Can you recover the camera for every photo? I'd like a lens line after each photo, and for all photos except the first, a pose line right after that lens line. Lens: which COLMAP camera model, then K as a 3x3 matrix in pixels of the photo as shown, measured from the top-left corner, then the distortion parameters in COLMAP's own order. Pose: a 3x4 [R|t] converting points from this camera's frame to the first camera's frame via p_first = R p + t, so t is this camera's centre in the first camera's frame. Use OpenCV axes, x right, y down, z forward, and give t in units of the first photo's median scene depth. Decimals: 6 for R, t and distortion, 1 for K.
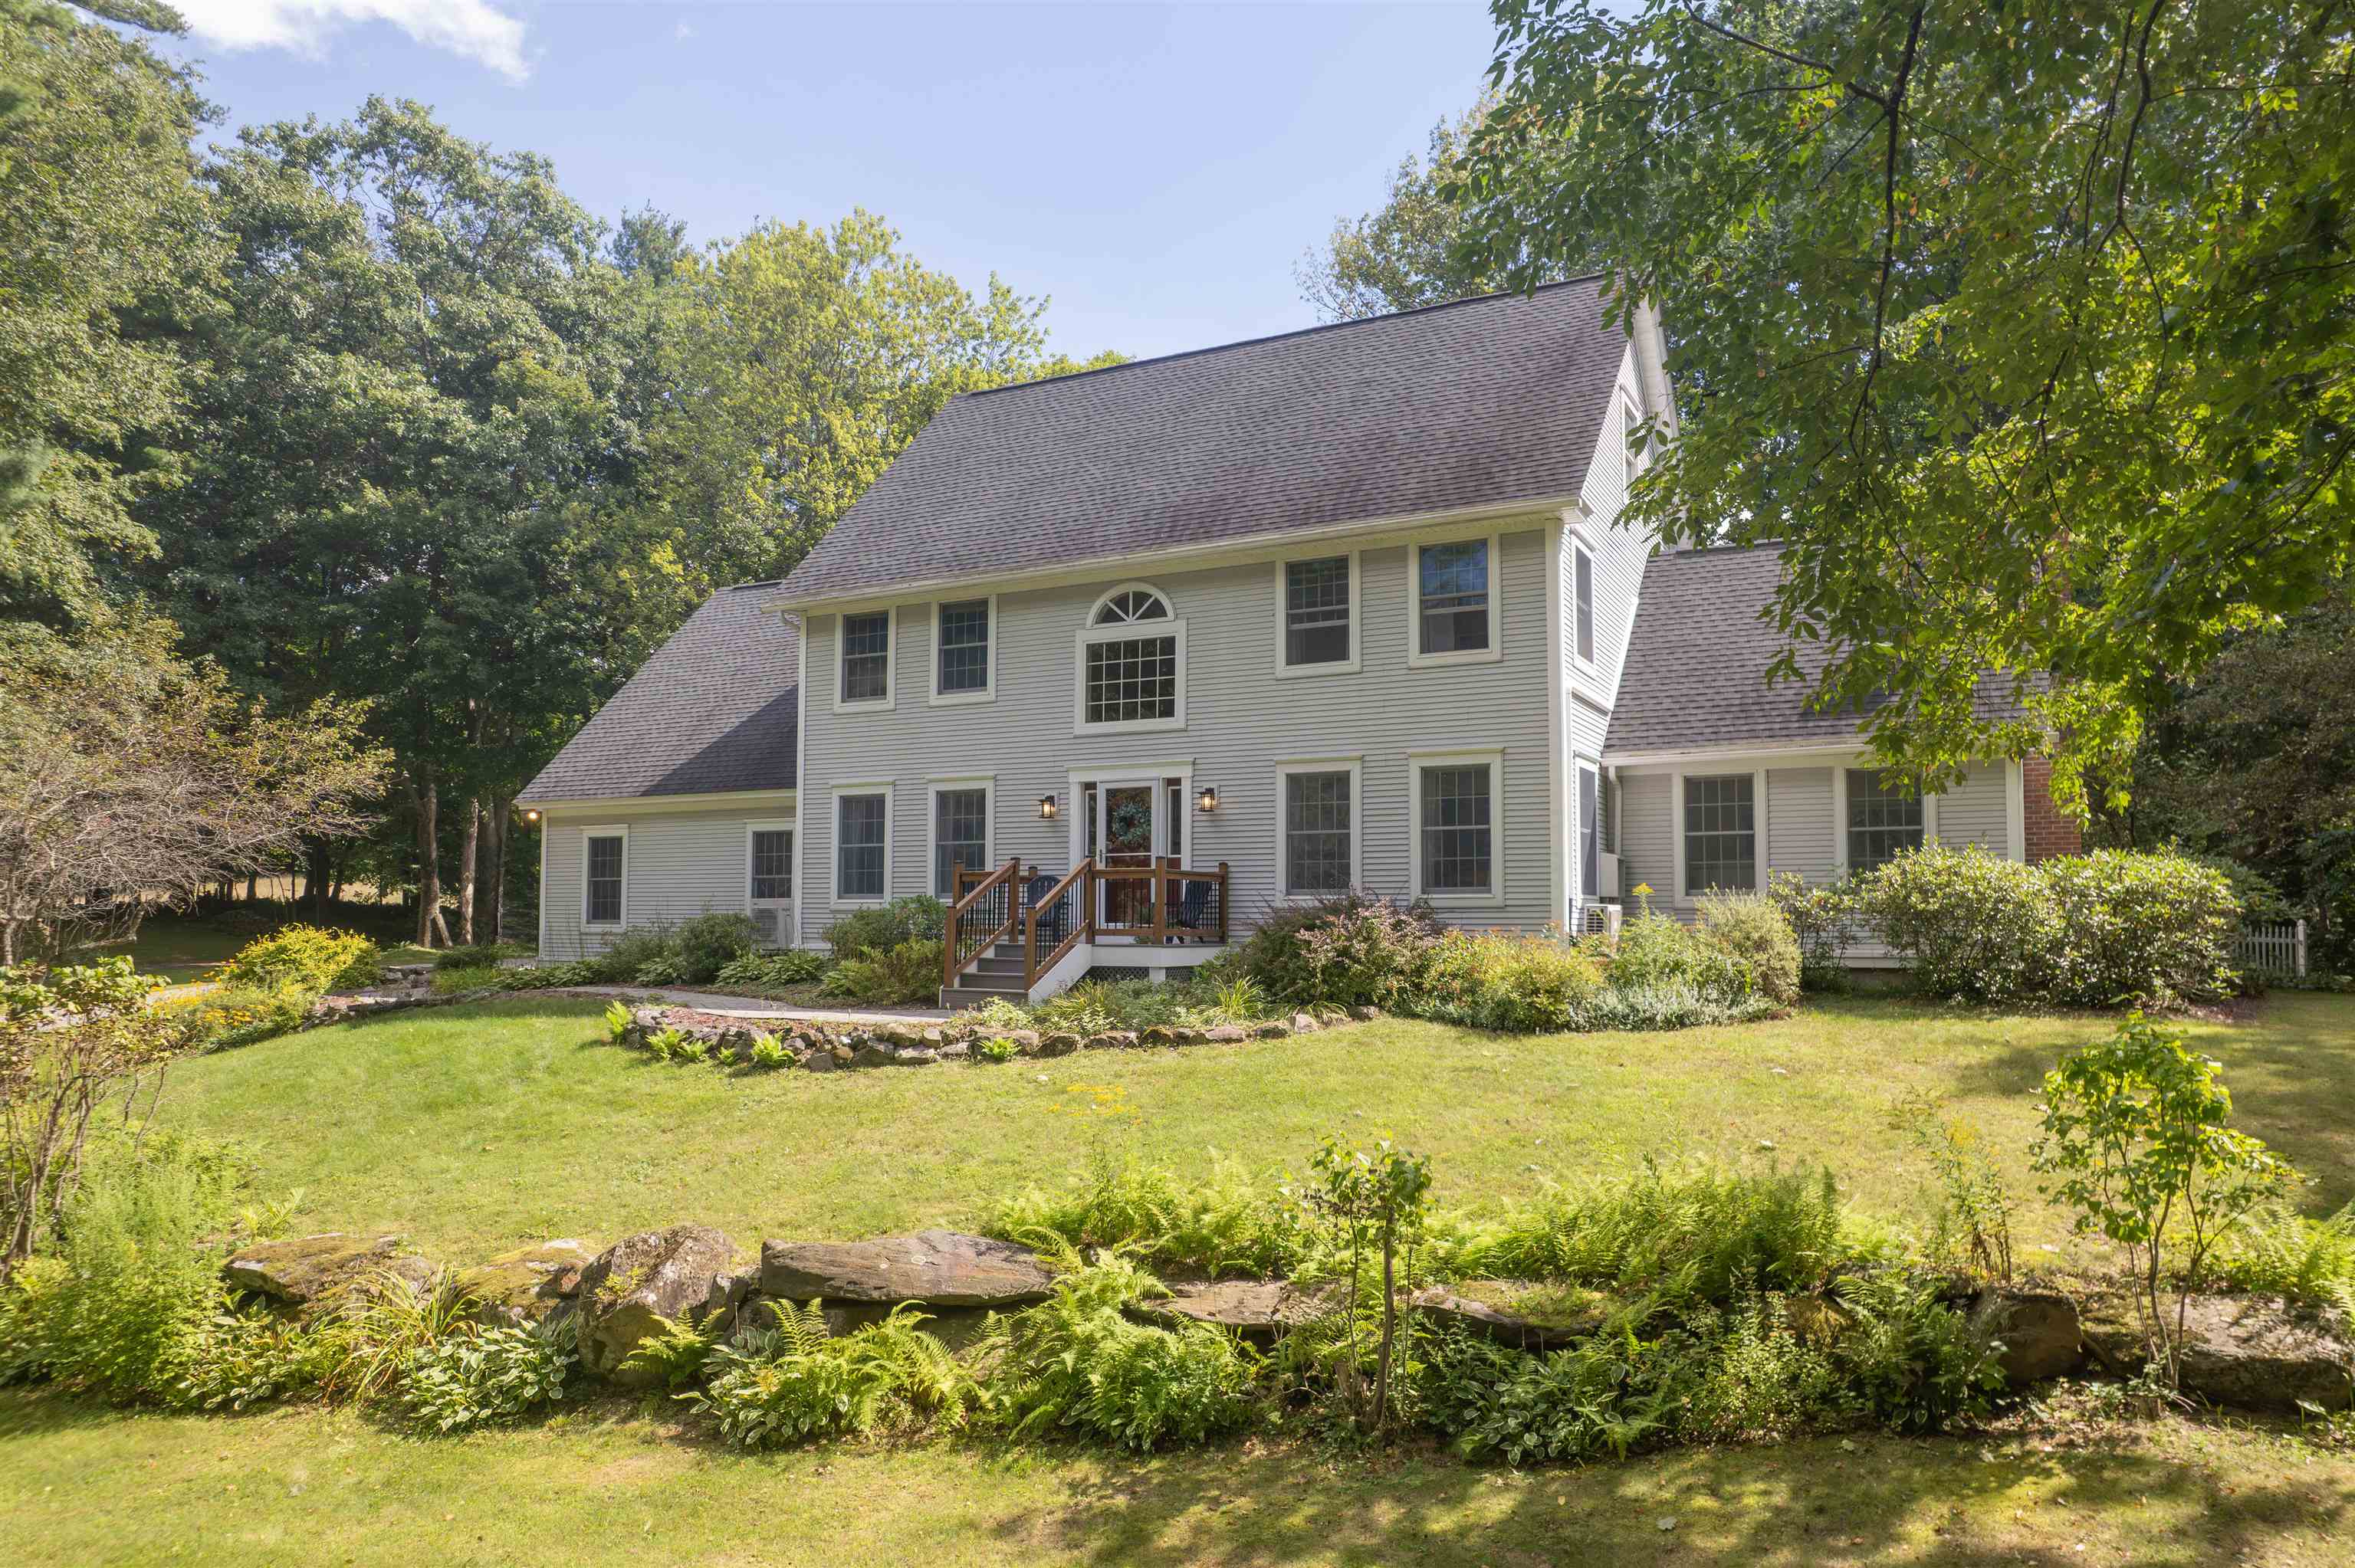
lens RADIAL K [[1513.5, 0, 1151.0], [0, 1513.5, 843.9], [0, 0, 1]] dist [-0.038203, 0.023407]
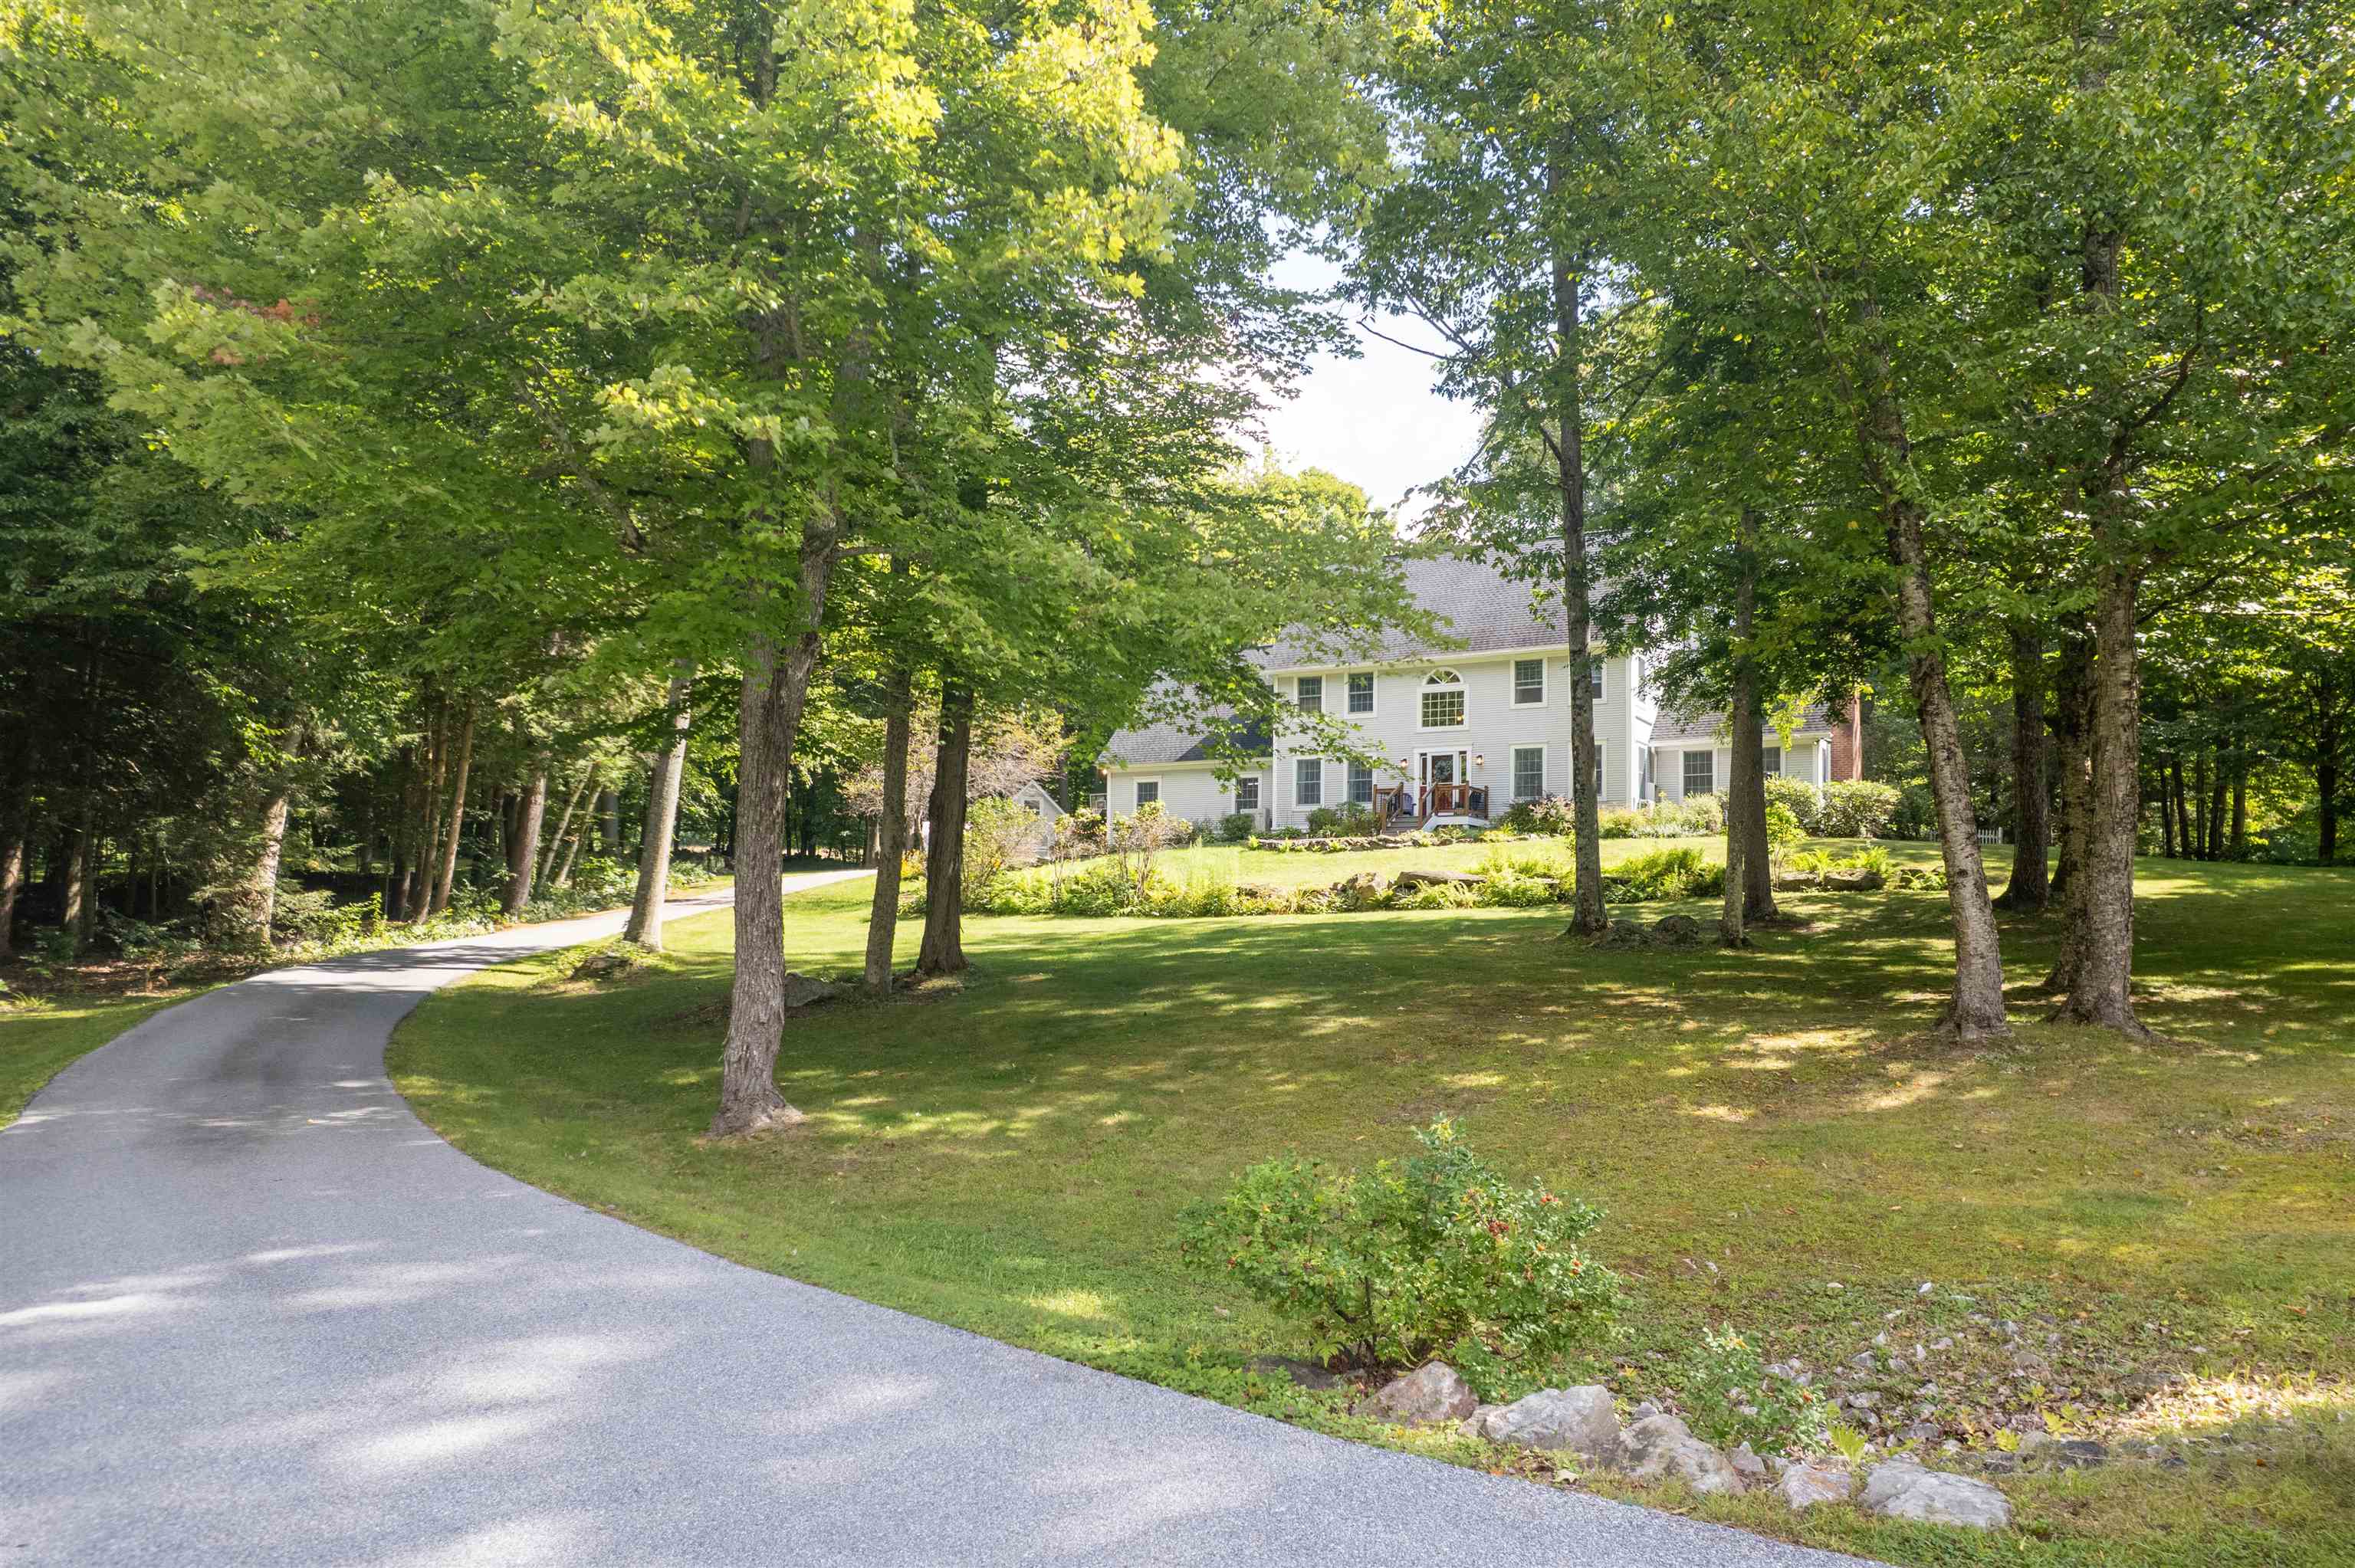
lens RADIAL K [[1513.5, 0, 1107.0], [0, 1513.5, 821.0], [0, 0, 1]] dist [-0.038203, 0.023407]
pose [[0.996820, 0.010839, -0.078943, -0.356574], [-0.012189, 0.999787, -0.016633, 0.112807], [0.078746, 0.017542, 0.996740, -1.403441]]
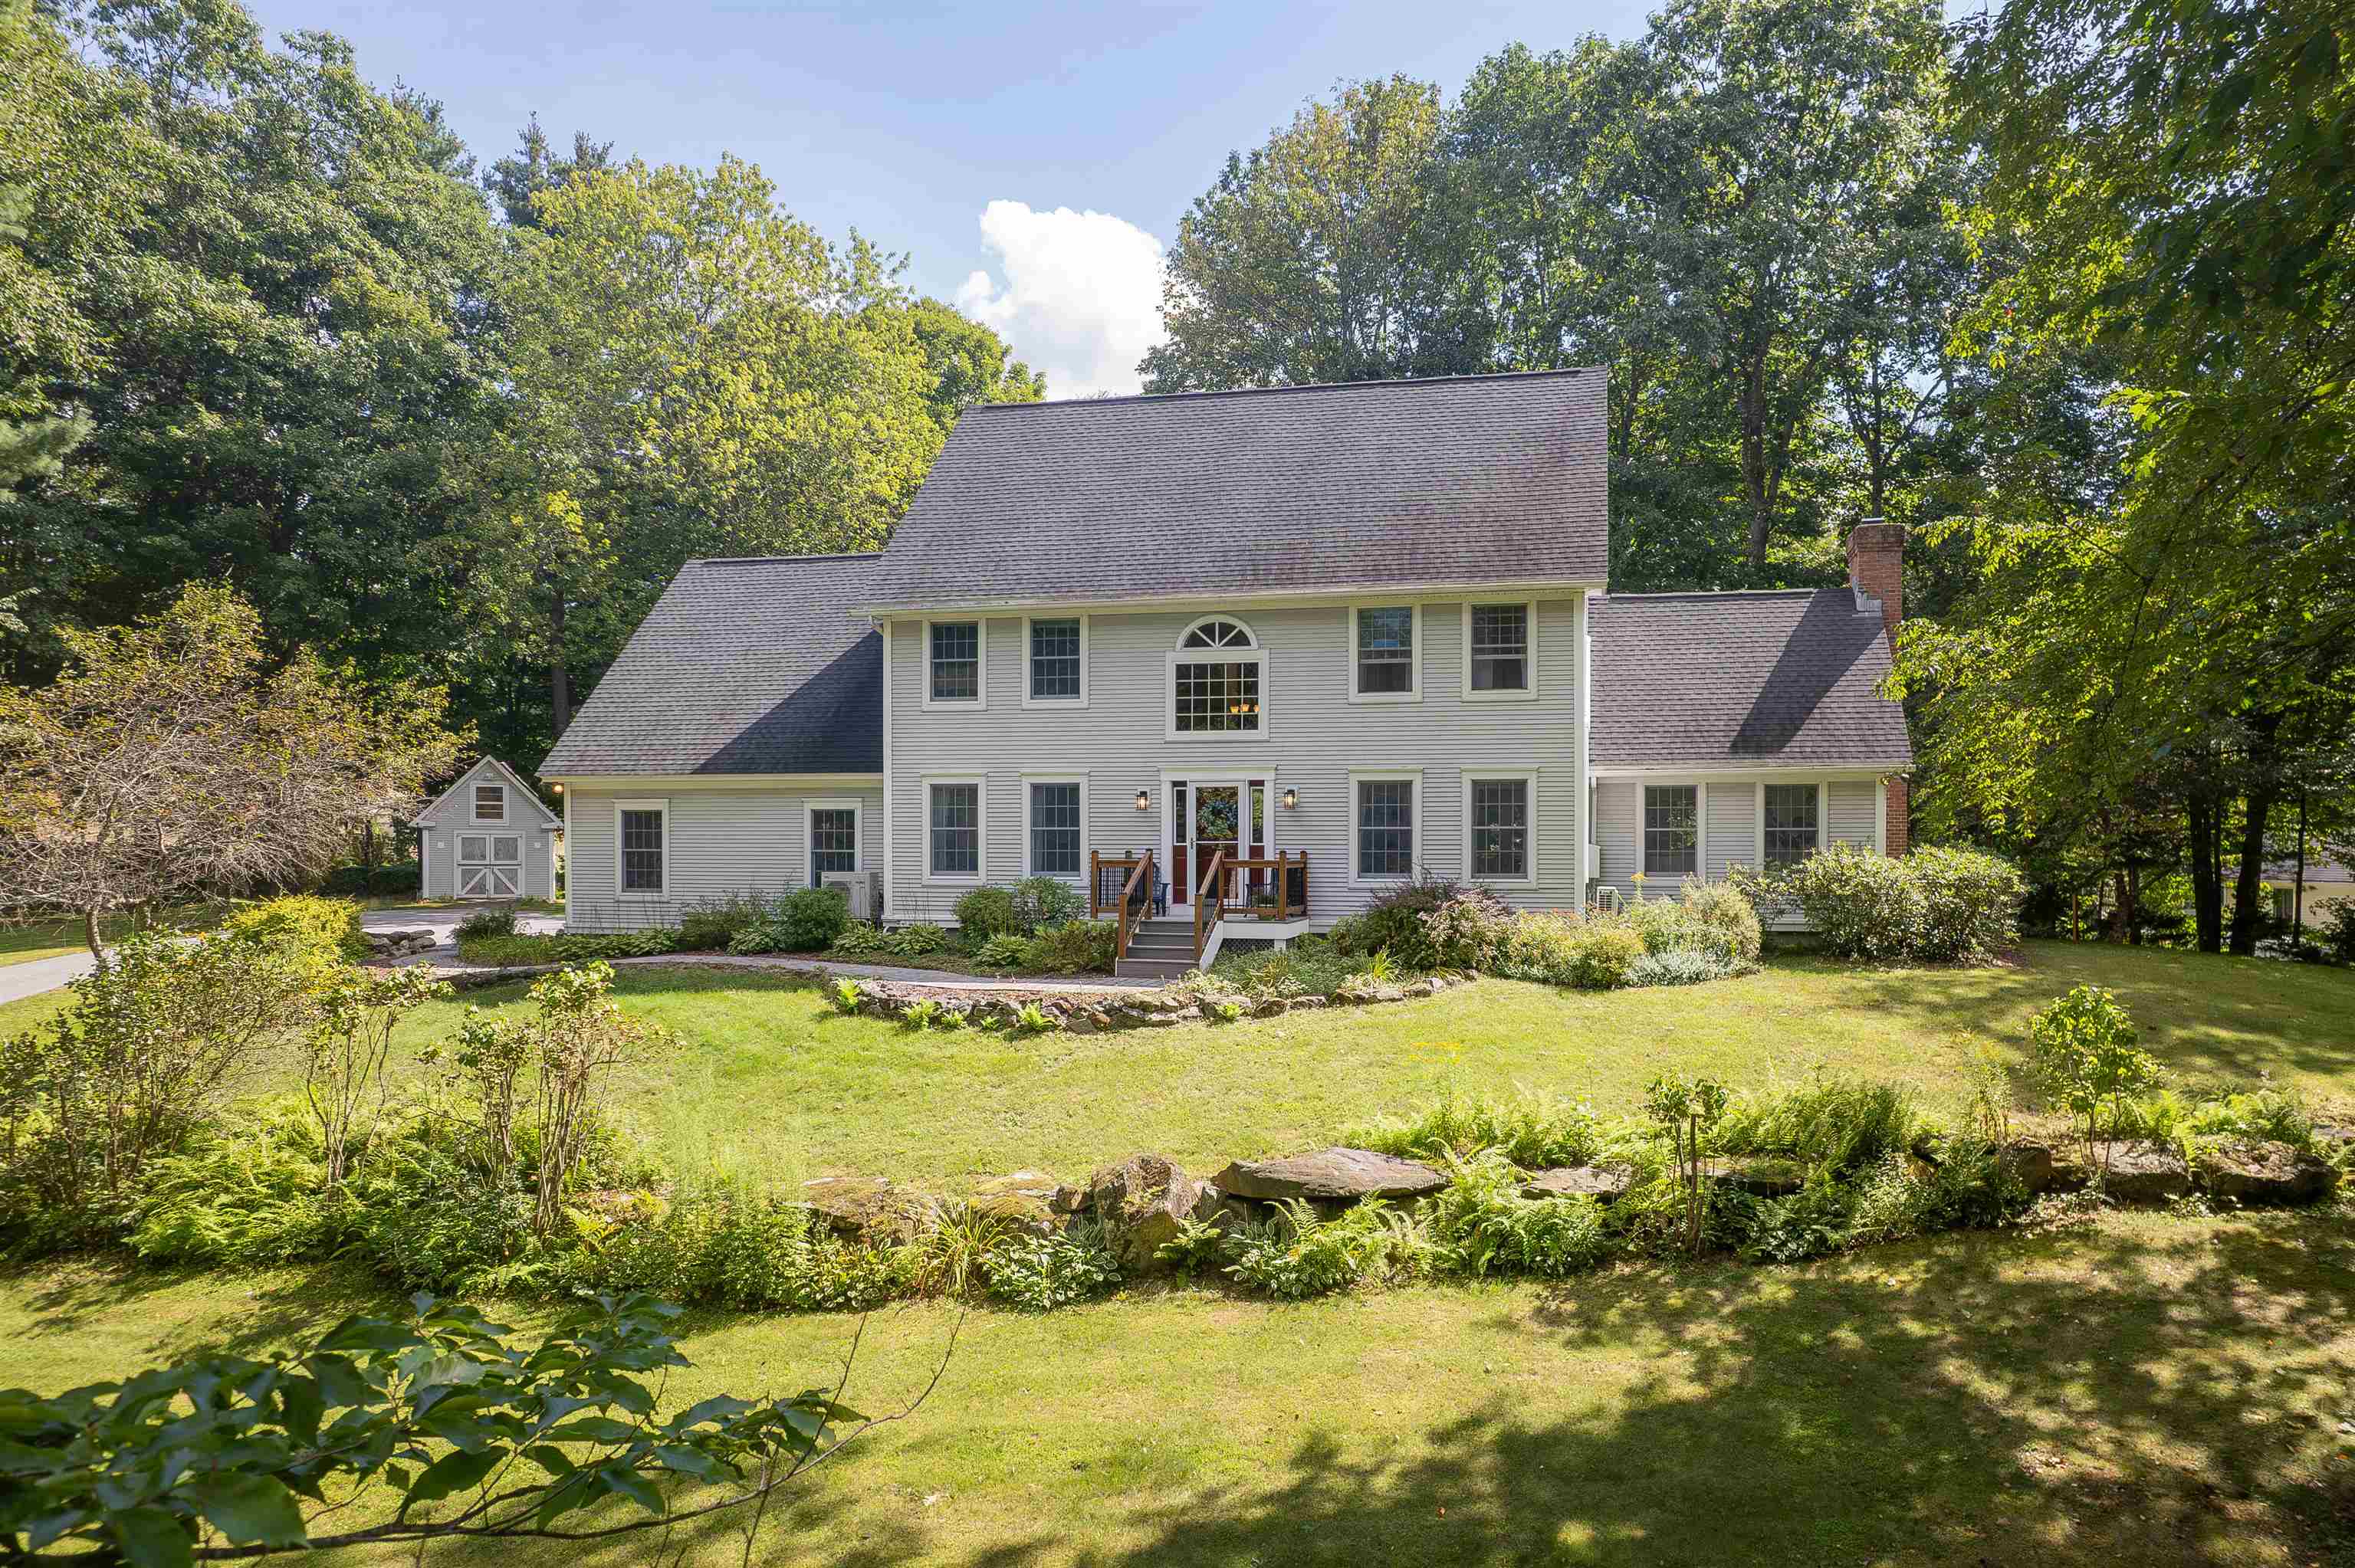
lens RADIAL K [[1513.5, 0, 1229.0], [0, 1513.5, 900.7], [0, 0, 1]] dist [-0.038203, 0.023407]
pose [[0.965769, -0.012377, 0.259109, -0.331192], [-0.011427, 0.995862, 0.090162, -0.057781], [-0.259152, -0.090036, 0.961631, -0.181312]]
